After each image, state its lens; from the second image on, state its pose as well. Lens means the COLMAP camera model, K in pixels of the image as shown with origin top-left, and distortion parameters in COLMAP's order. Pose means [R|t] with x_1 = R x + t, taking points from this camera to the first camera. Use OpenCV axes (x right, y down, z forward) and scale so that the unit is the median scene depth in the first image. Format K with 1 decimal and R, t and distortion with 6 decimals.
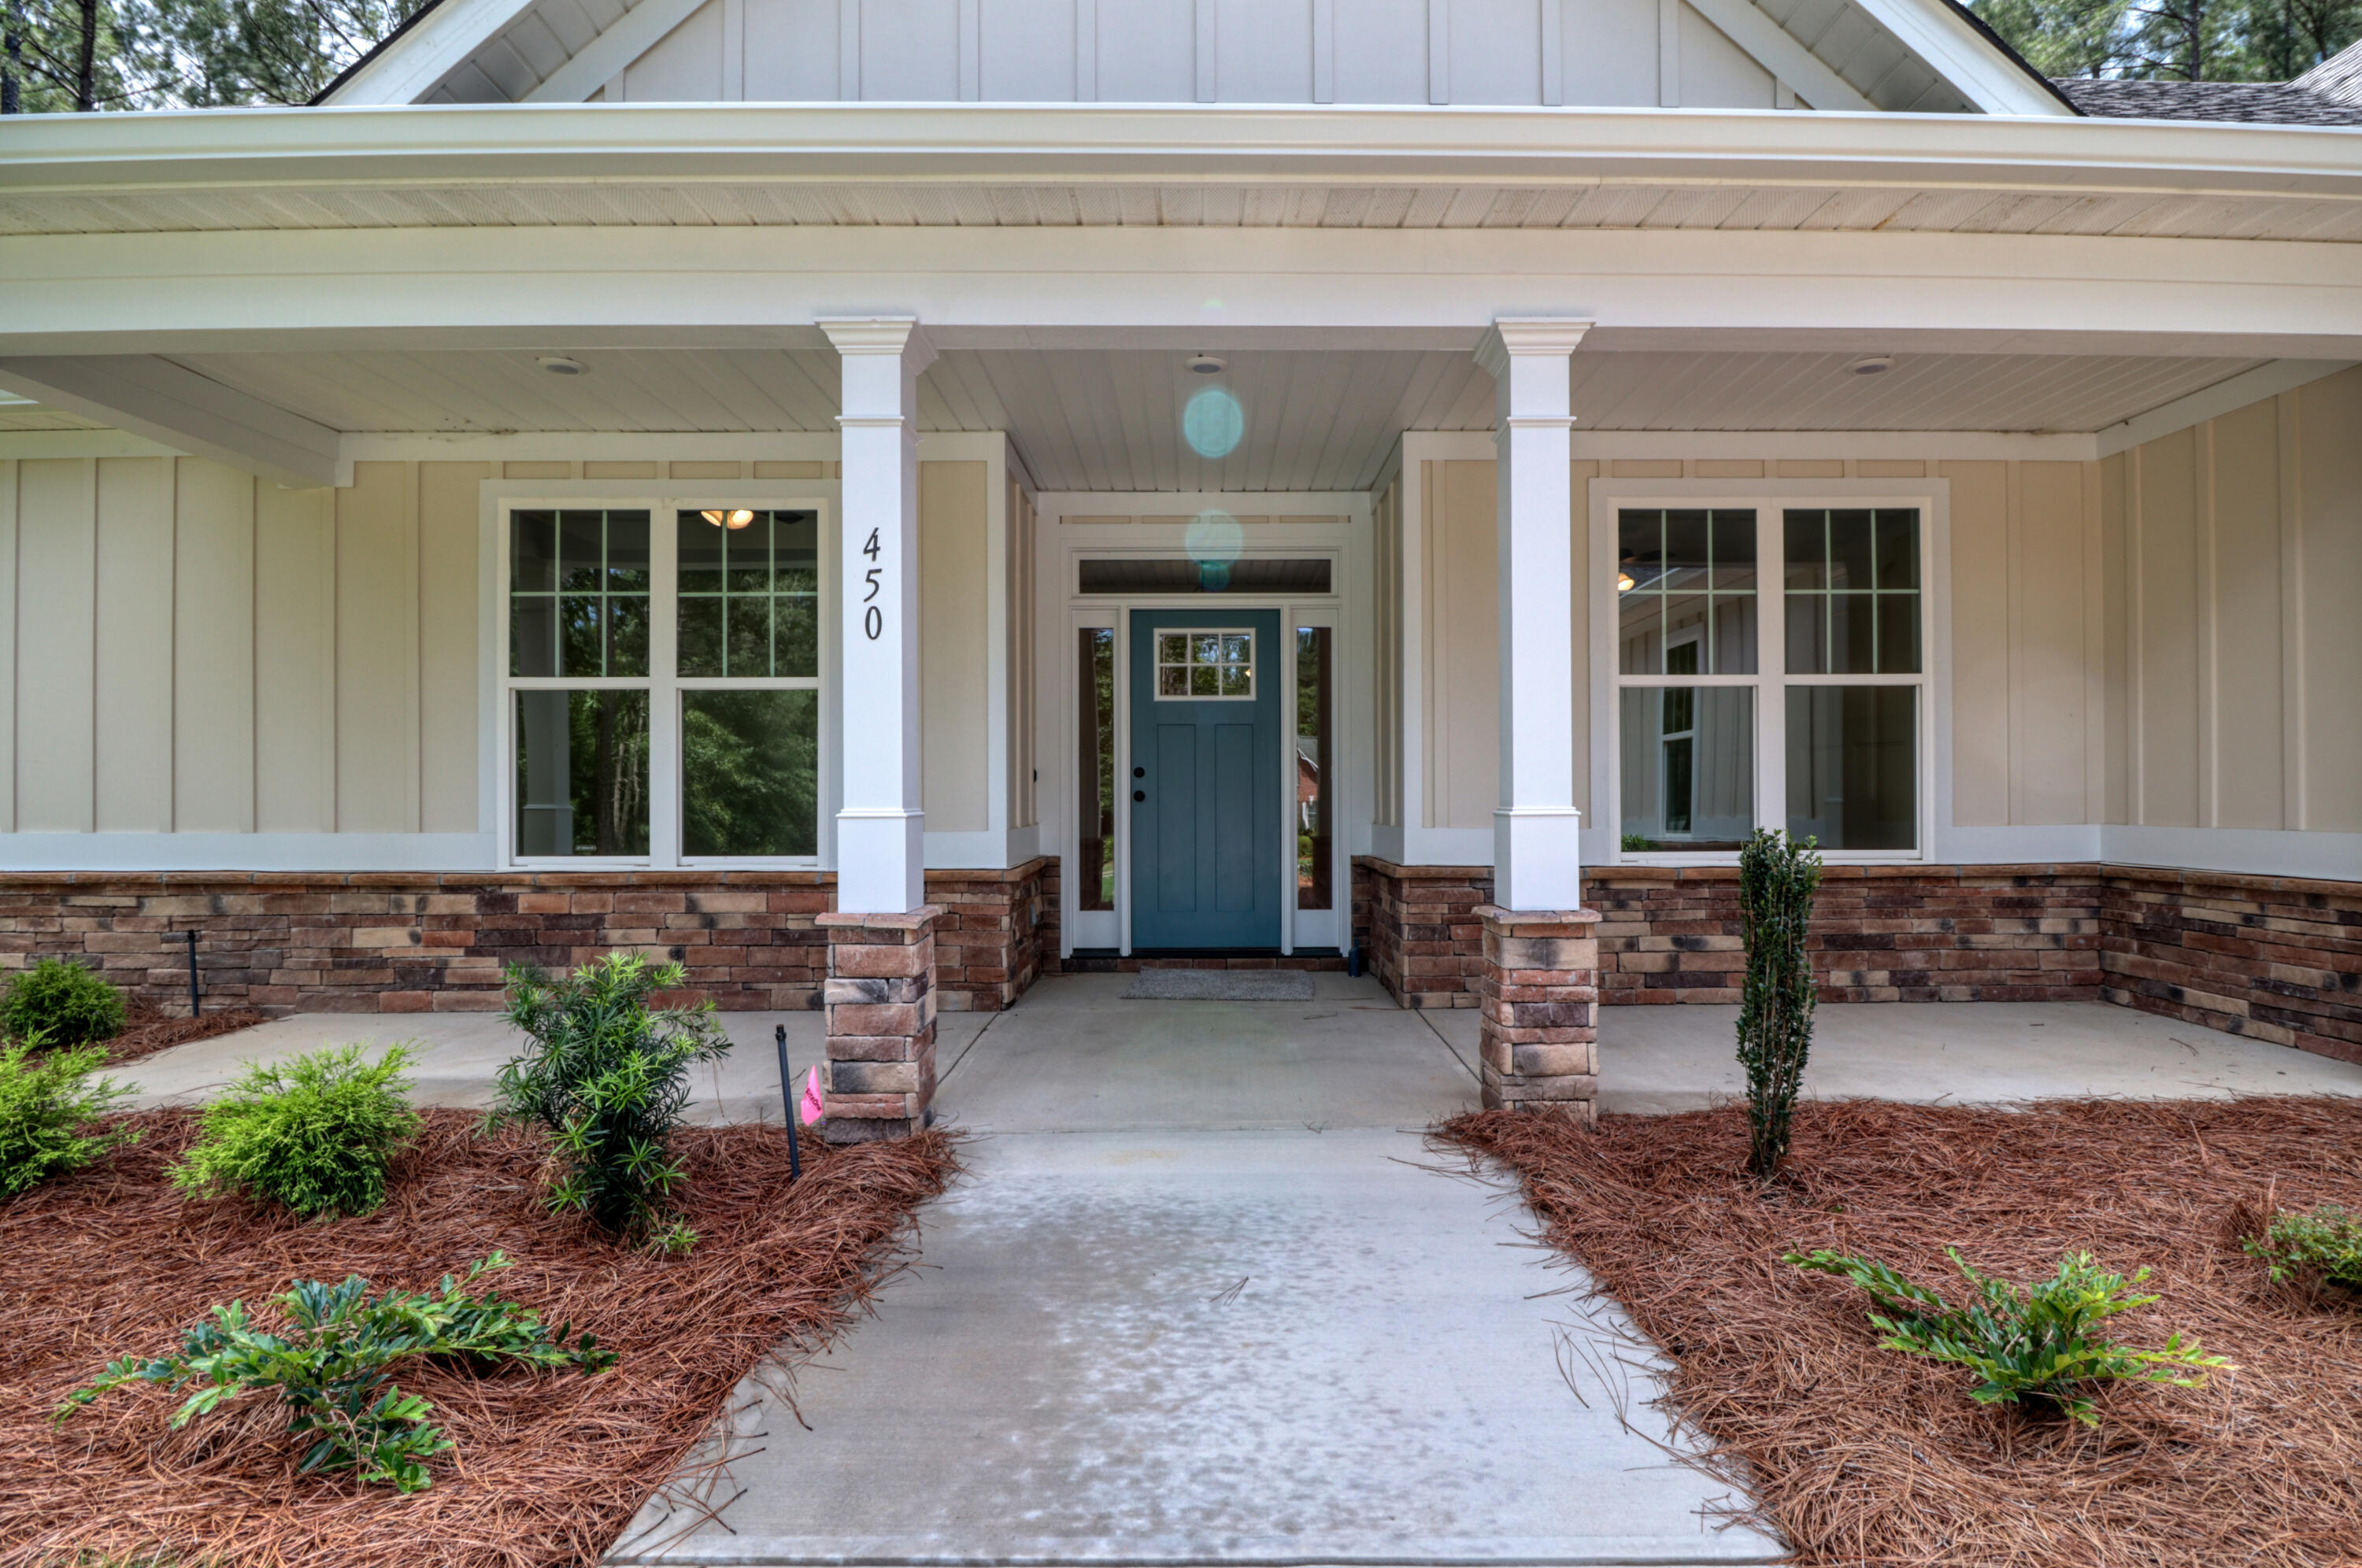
lens RADIAL K [[1105.3, 0, 1211.5], [0, 1105.3, 787.4], [0, 0, 1]] dist [-0.008177, -0.008471]
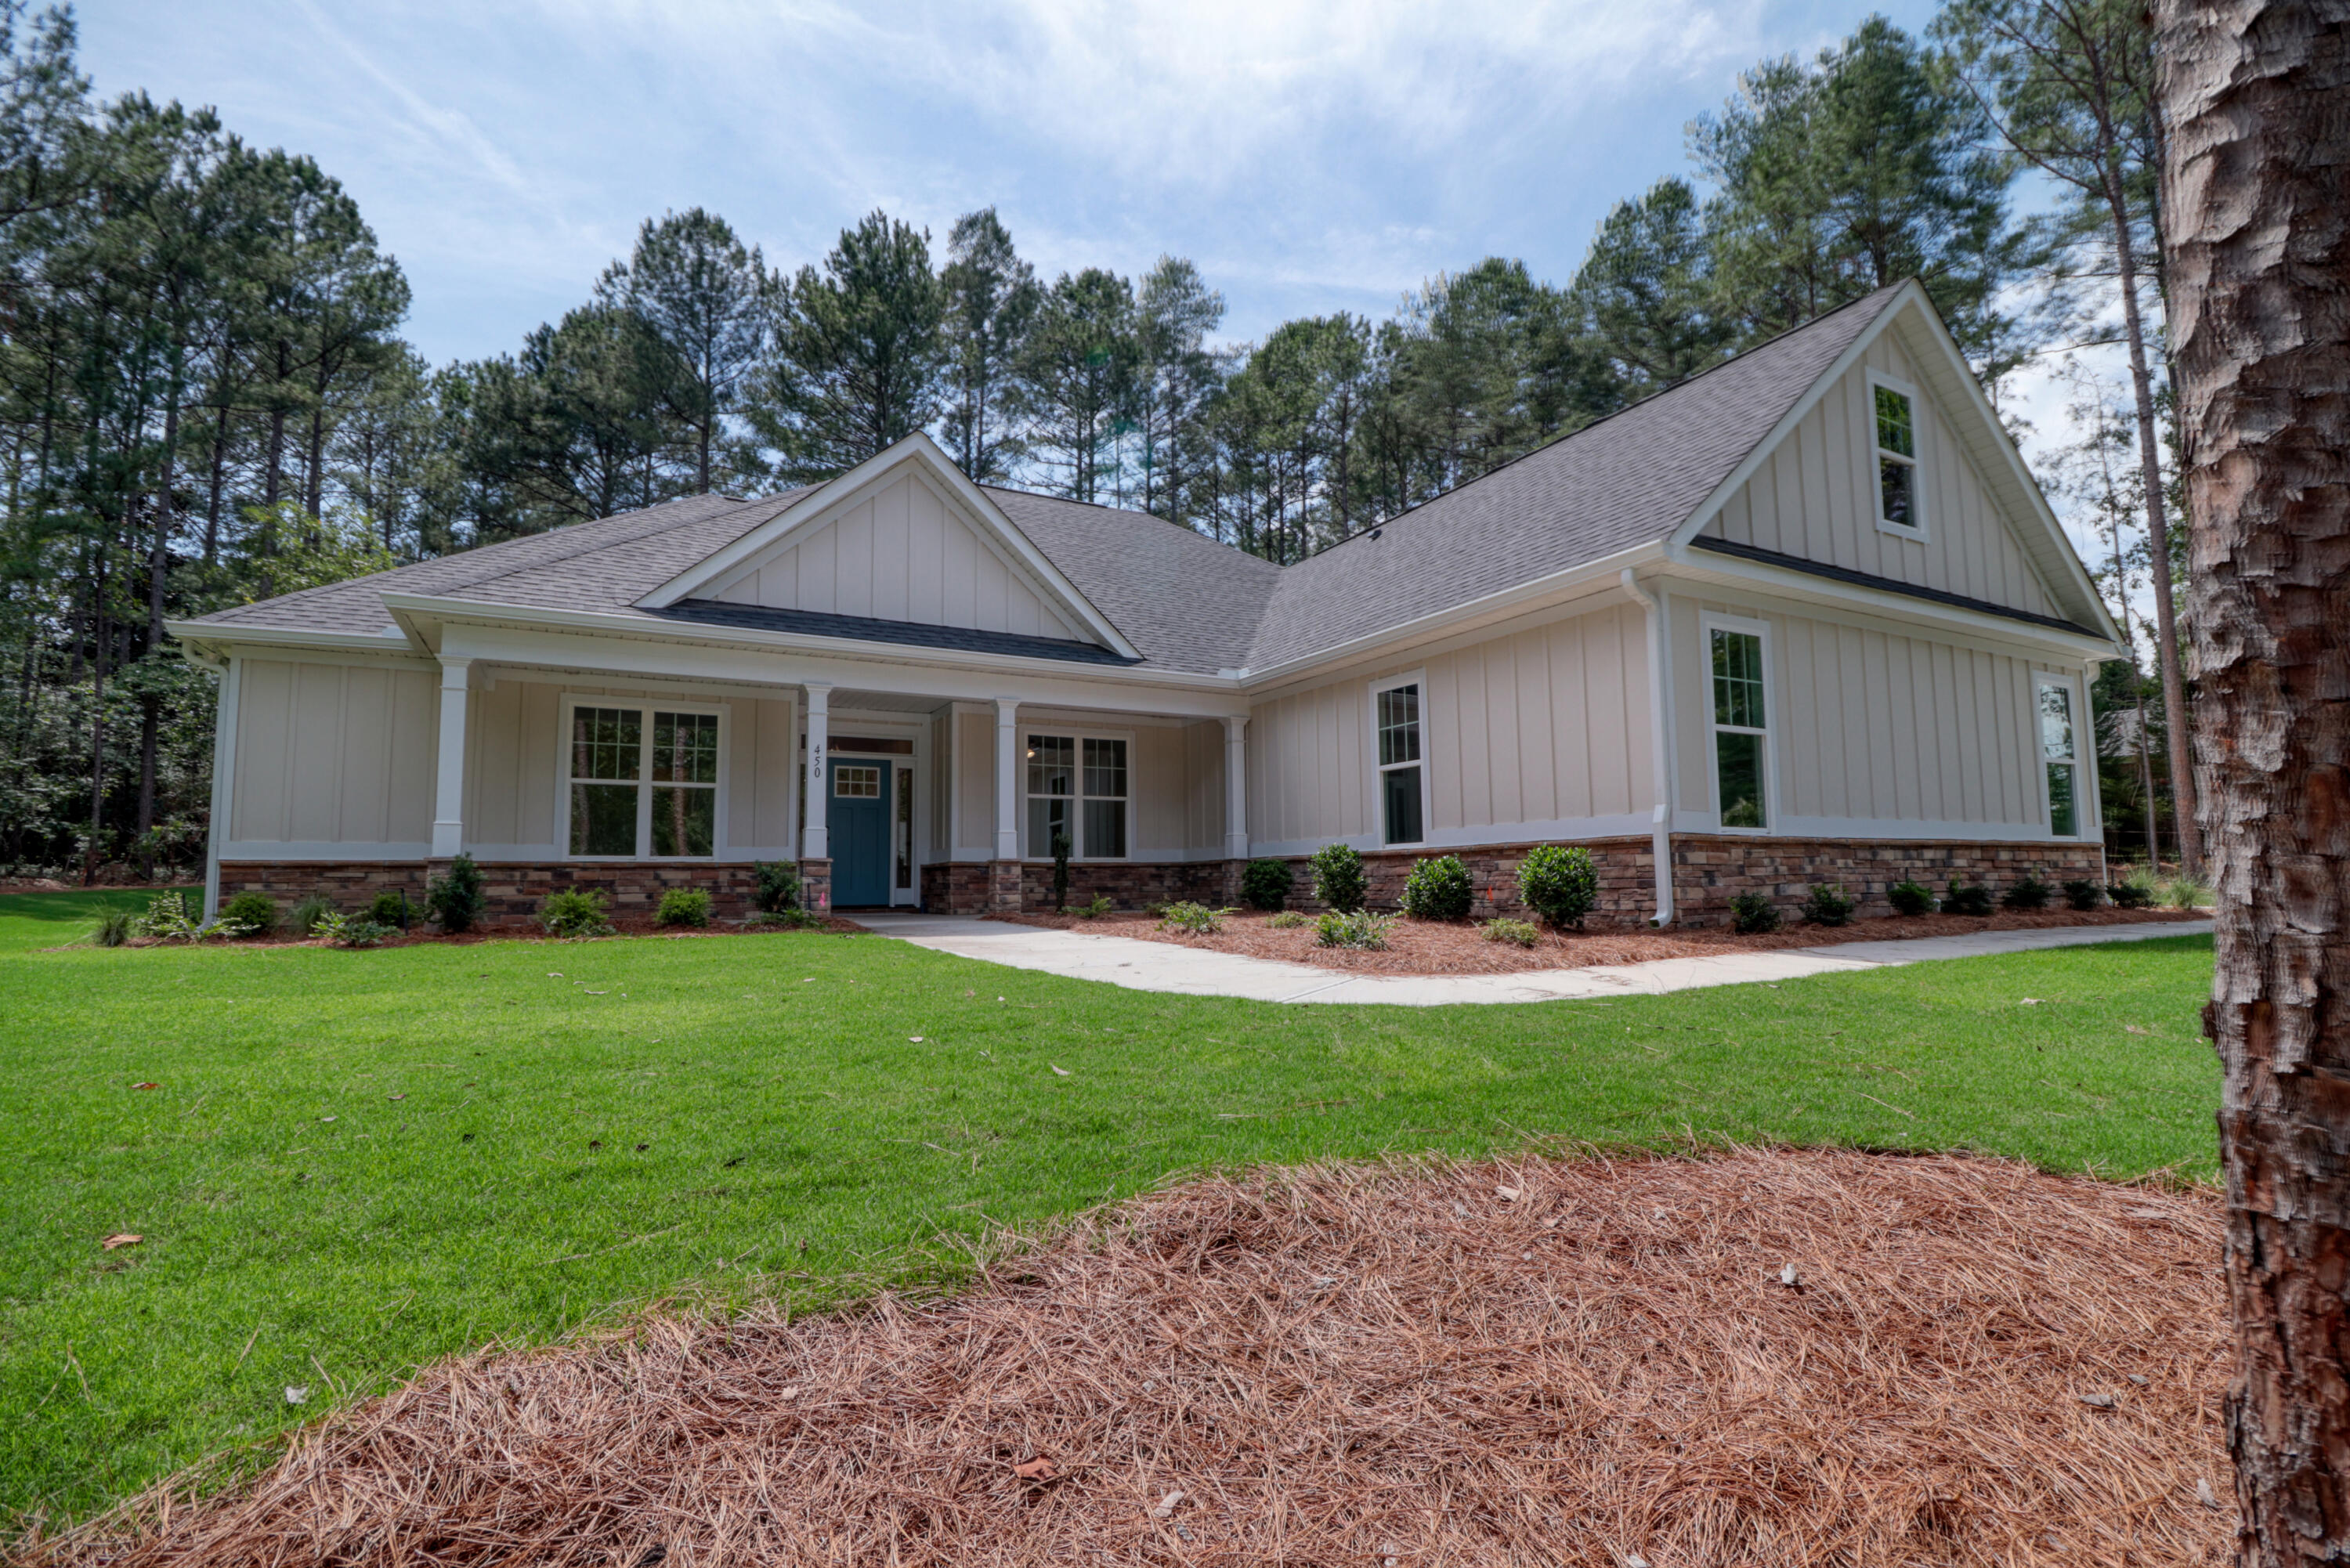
lens RADIAL K [[1099.8, 0, 1205.4], [0, 1099.8, 787.4], [0, 0, 1]] dist [-0.008177, -0.008471]
pose [[0.873208, 0.038175, 0.485850, -0.591523], [0.008523, 0.995579, -0.093545, 0.146602], [-0.487273, 0.085825, 0.869022, -1.641670]]
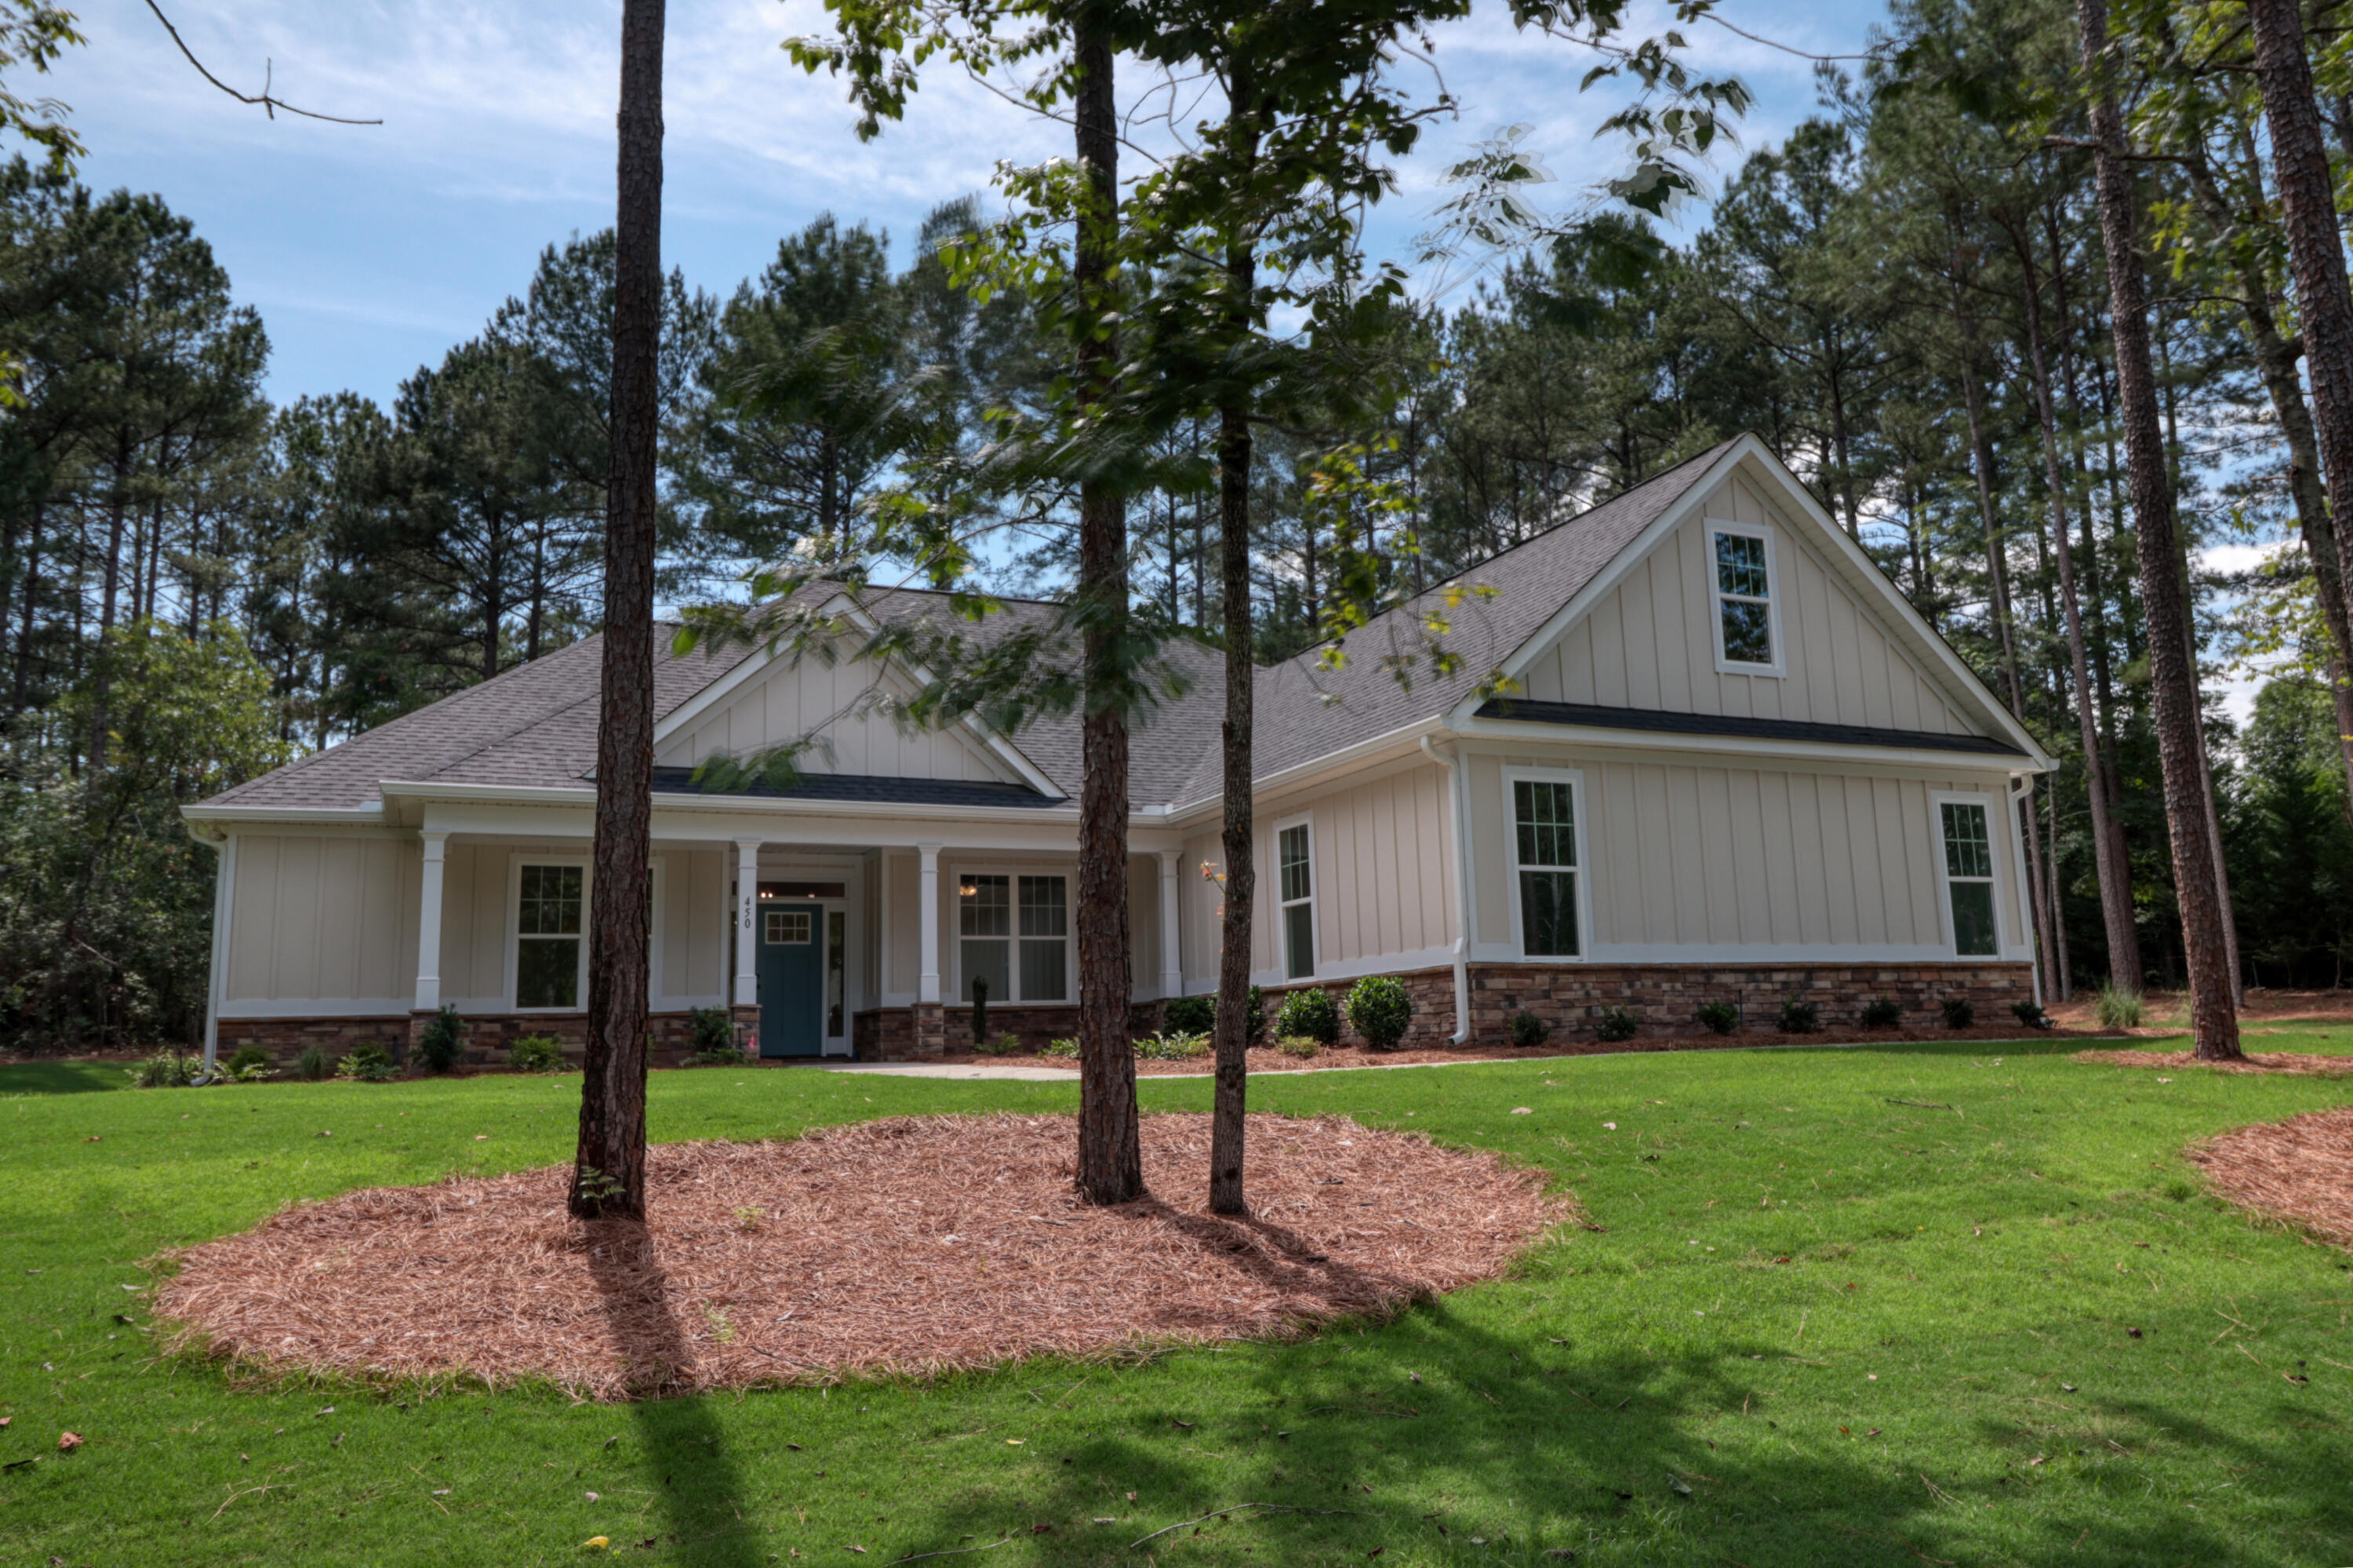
lens RADIAL K [[1672.2, 0, 1223.5], [0, 1672.2, 776.2], [0, 0, 1]] dist [0.005323, -0.005759]
pose [[0.905709, 0.047688, 0.421208, -0.794727], [0.027492, 0.984952, -0.170630, 0.230785], [-0.423007, 0.166121, 0.890769, -2.995257]]
